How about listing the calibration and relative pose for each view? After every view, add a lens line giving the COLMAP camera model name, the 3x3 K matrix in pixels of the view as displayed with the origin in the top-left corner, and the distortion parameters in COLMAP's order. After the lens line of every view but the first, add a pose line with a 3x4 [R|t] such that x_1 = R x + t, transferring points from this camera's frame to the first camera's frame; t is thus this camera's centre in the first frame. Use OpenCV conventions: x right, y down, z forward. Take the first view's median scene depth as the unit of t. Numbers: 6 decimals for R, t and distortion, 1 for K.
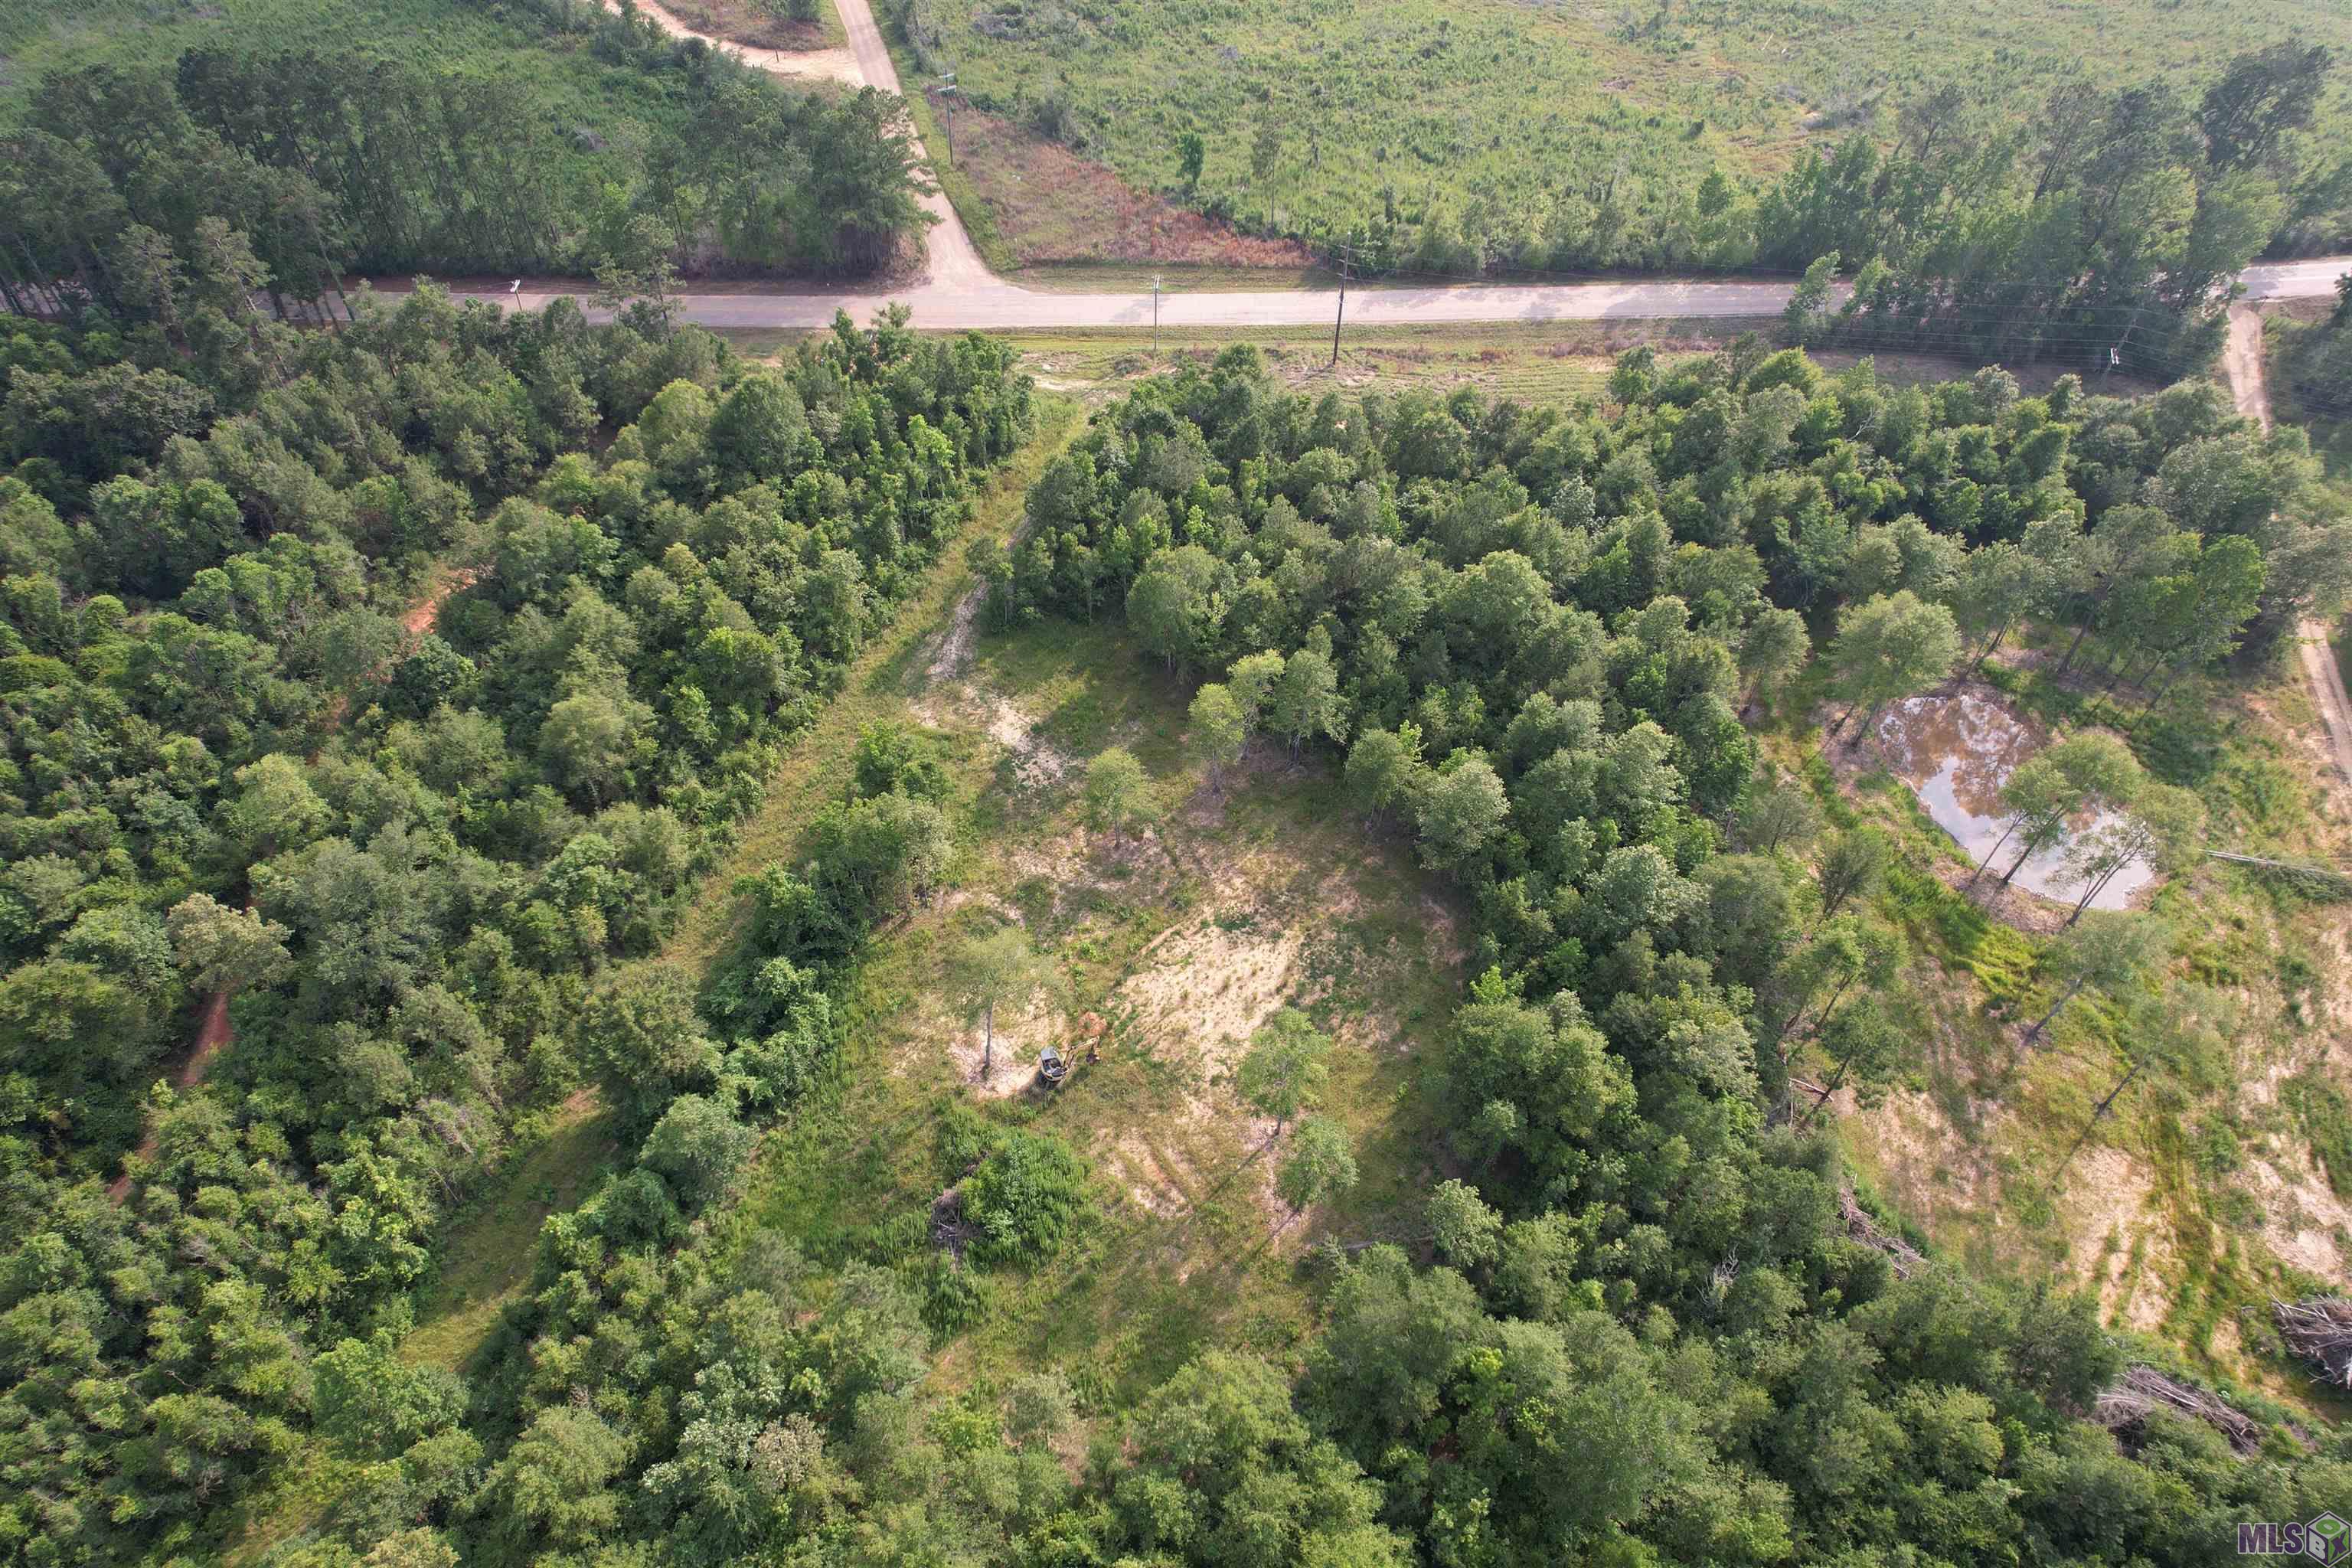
lens RADIAL K [[1490.2, 0, 1177.8], [0, 1490.2, 784.4], [0, 0, 1]] dist [-0.052861, 0.025784]
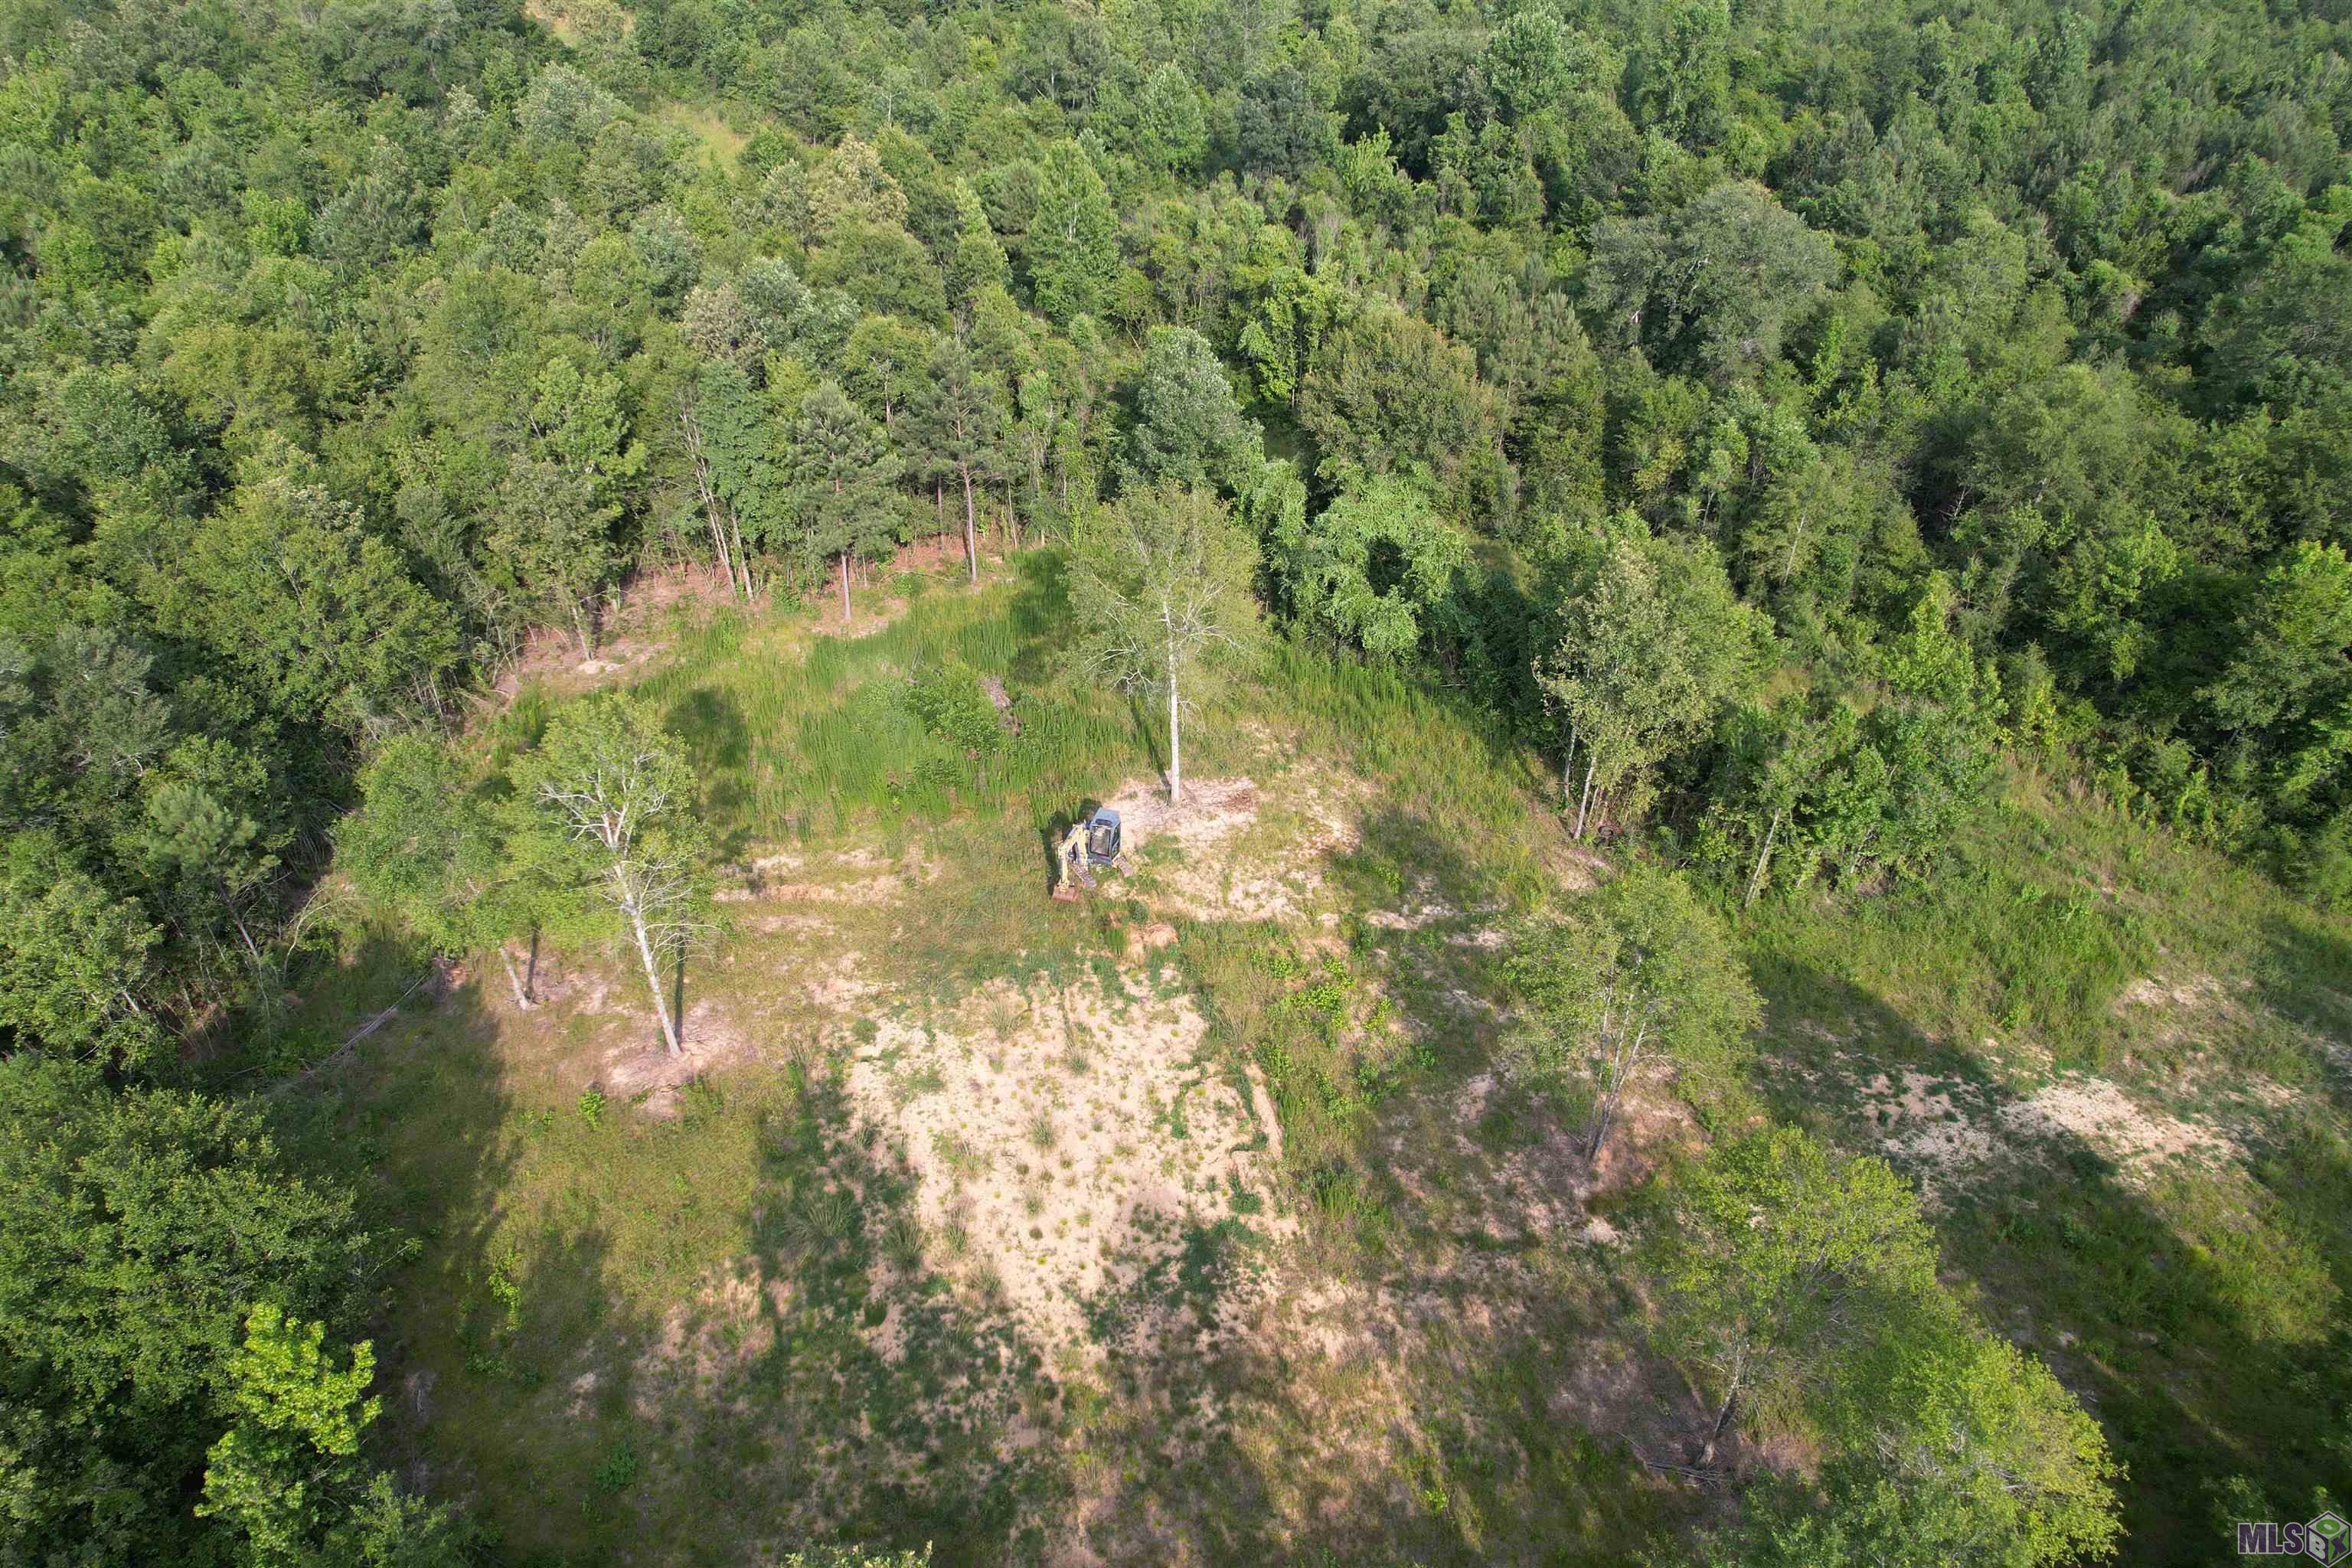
lens RADIAL K [[1490.2, 0, 1157.8], [0, 1490.2, 783.1], [0, 0, 1]] dist [-0.052861, 0.025784]
pose [[-0.532678, 0.511897, -0.673955, 0.227308], [-0.631702, 0.289462, 0.719141, -0.190617], [0.563211, 0.808809, 0.169176, 0.843344]]
